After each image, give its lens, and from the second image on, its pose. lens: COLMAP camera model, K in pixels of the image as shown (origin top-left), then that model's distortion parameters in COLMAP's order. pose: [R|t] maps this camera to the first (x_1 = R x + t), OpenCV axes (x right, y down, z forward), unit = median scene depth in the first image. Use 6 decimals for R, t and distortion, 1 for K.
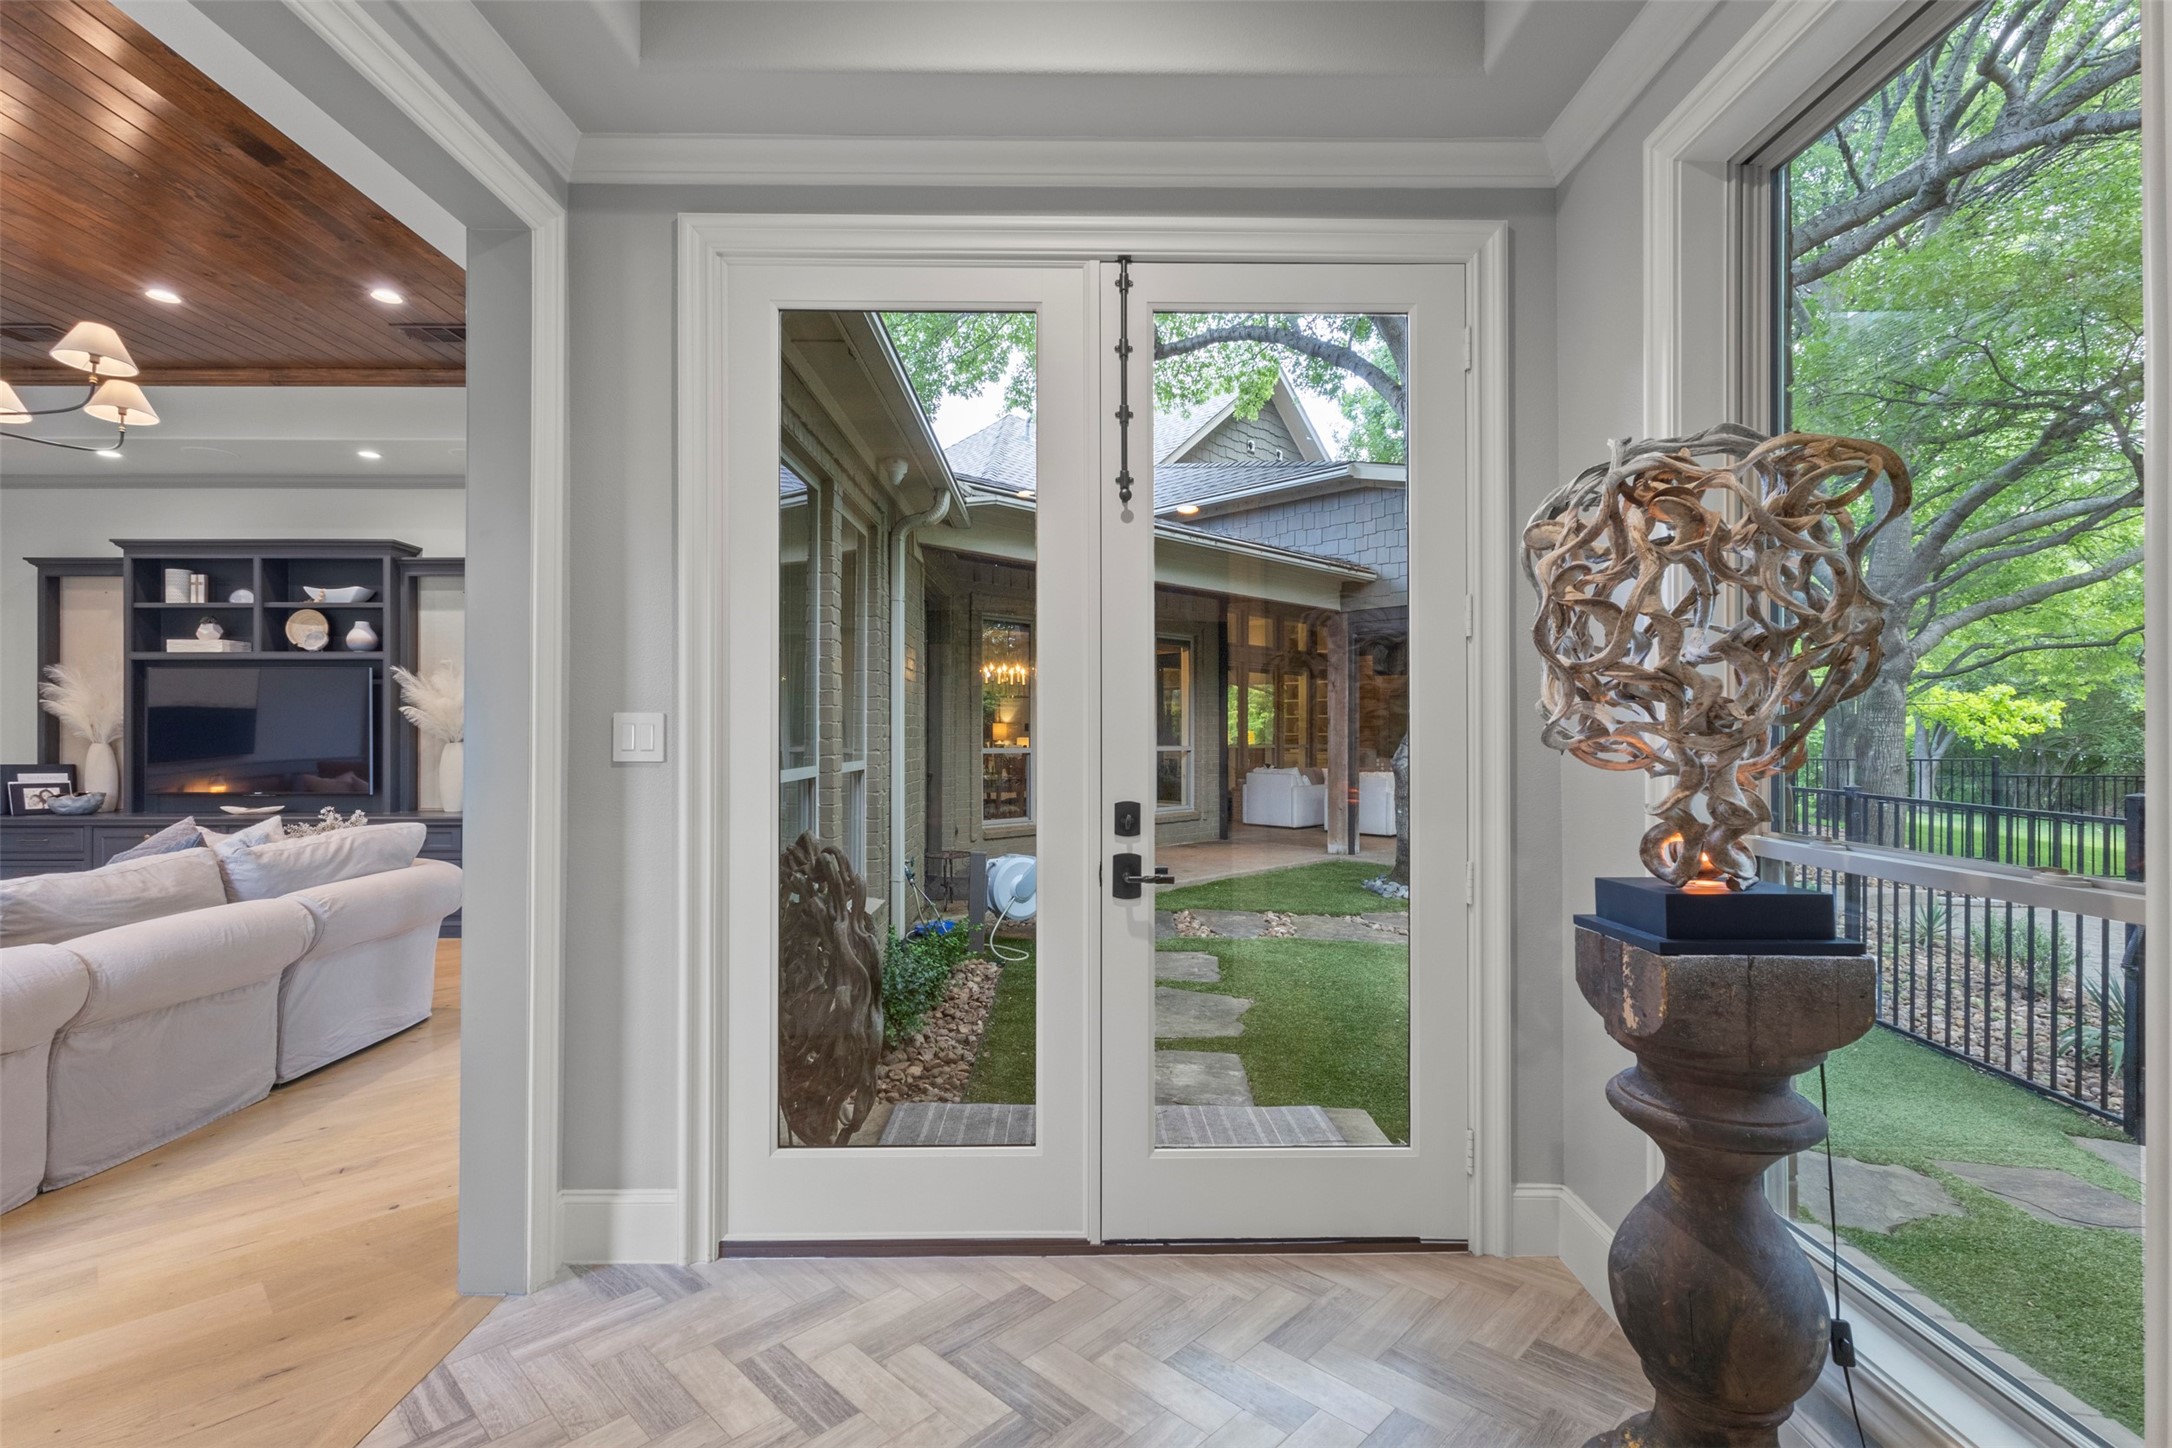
lens RADIAL K [[998.0, 0, 1088.4], [0, 998.0, 731.9], [0, 0, 1]] dist [0.002238, 0.000471]
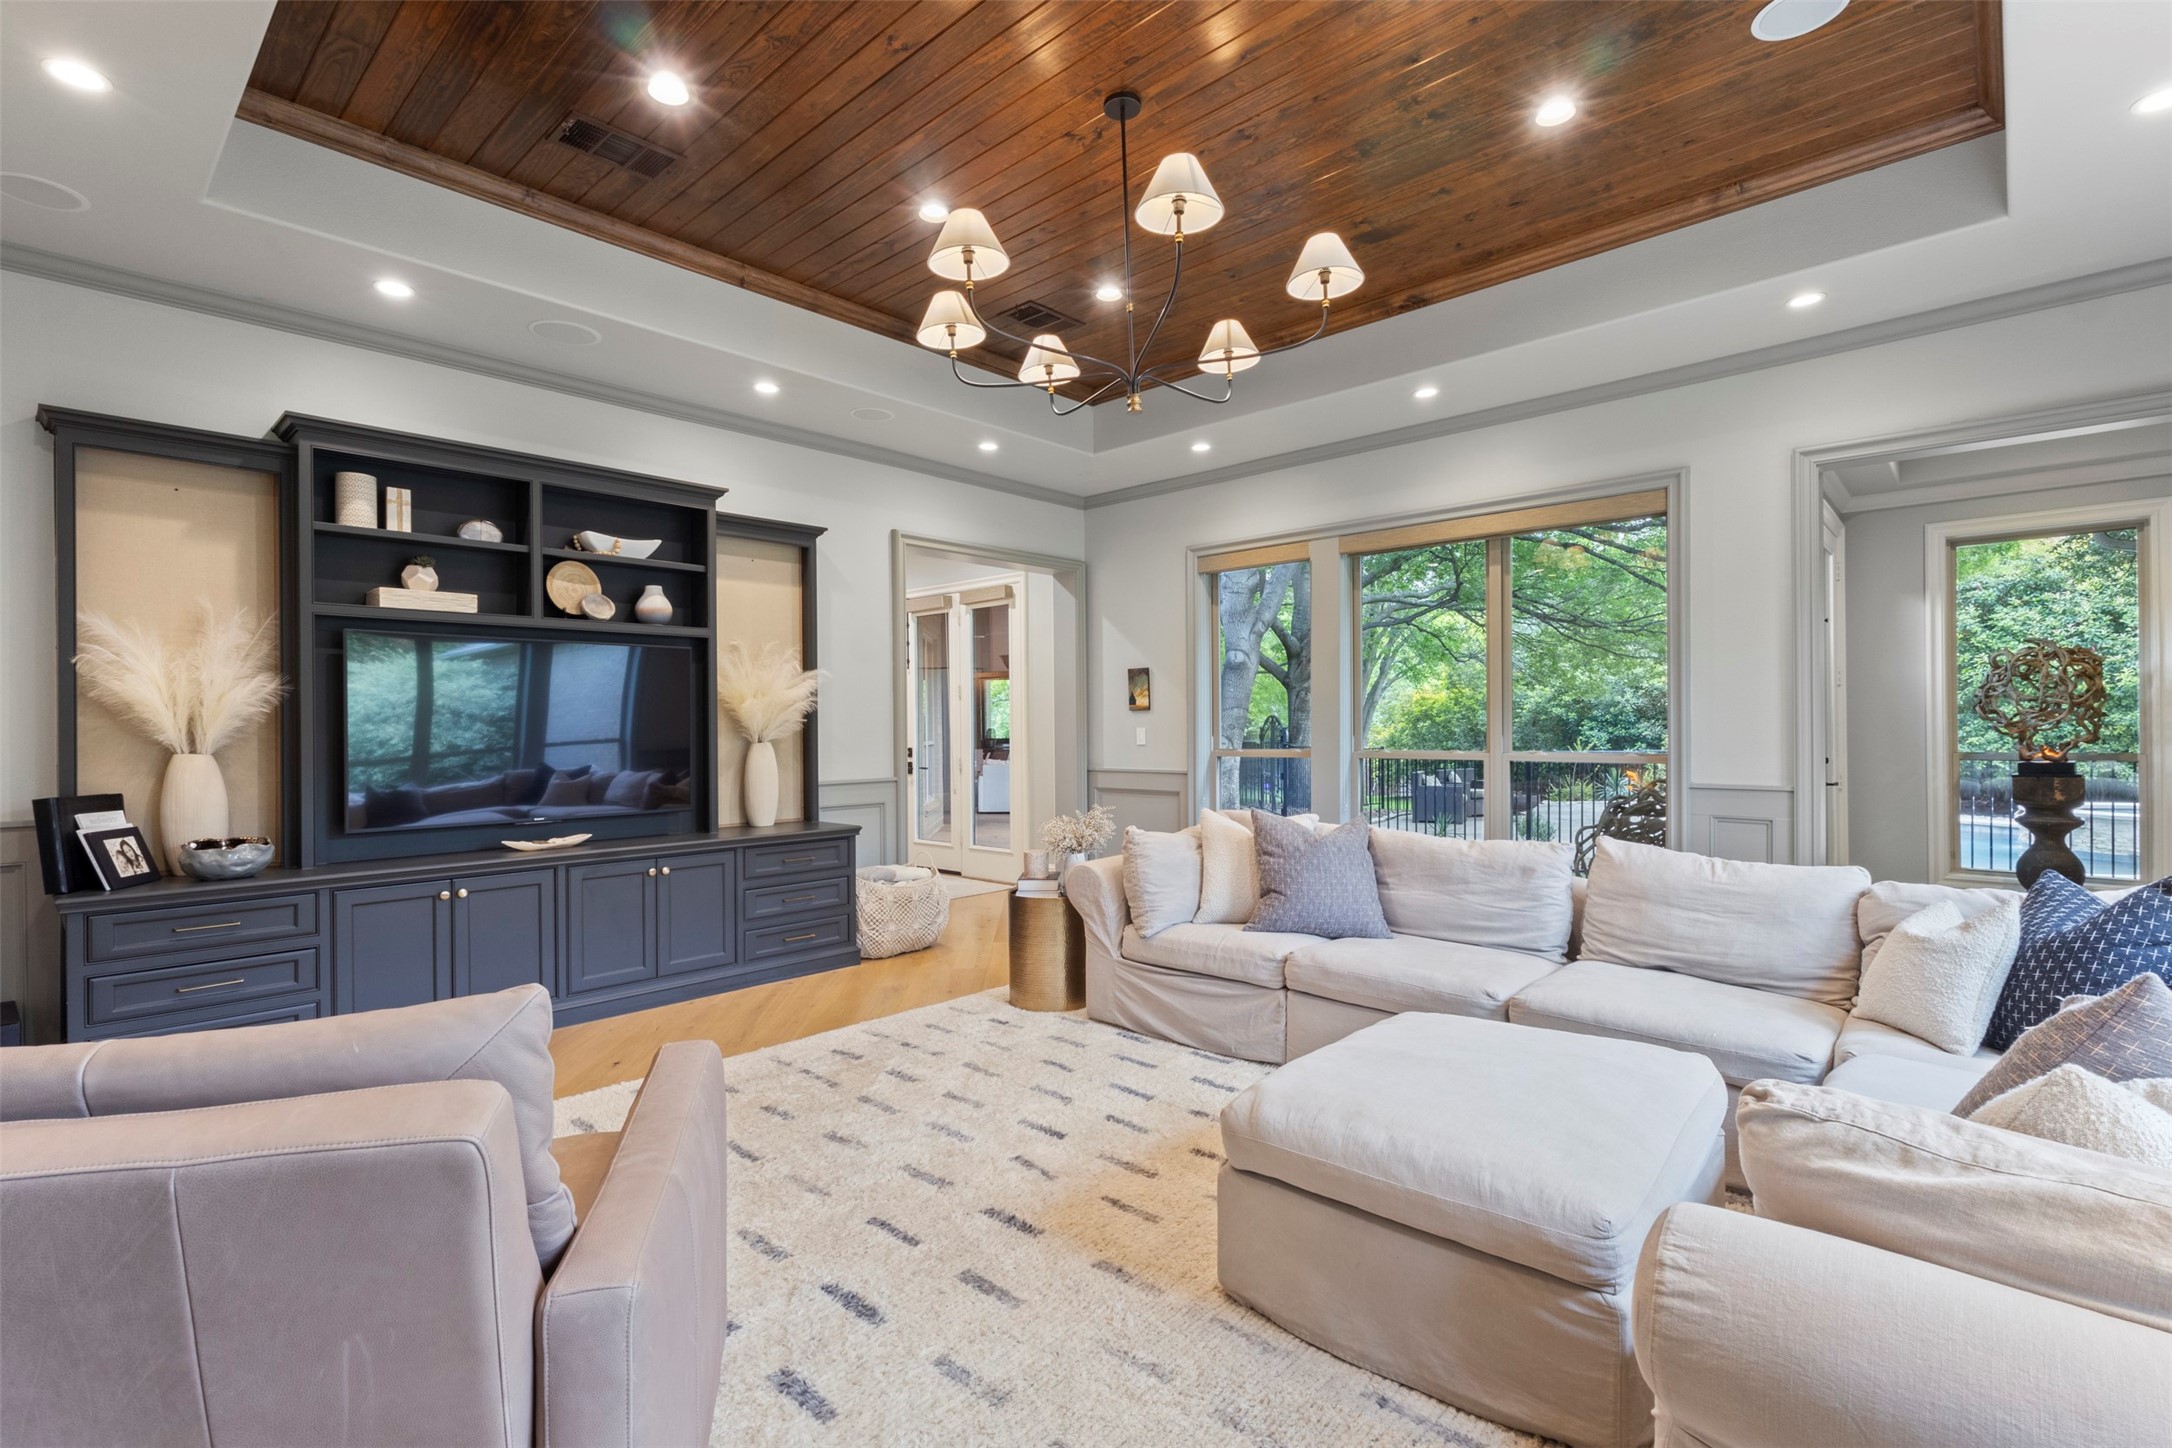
lens RADIAL K [[998.0, 0, 1088.4], [0, 998.0, 731.9], [0, 0, 1]] dist [0.002238, 0.000471]
pose [[0.682965, -0.008799, 0.730398, -1.059343], [0.006141, 0.999961, 0.006305, -0.001927], [-0.730425, 0.000179, 0.682993, 0.239604]]
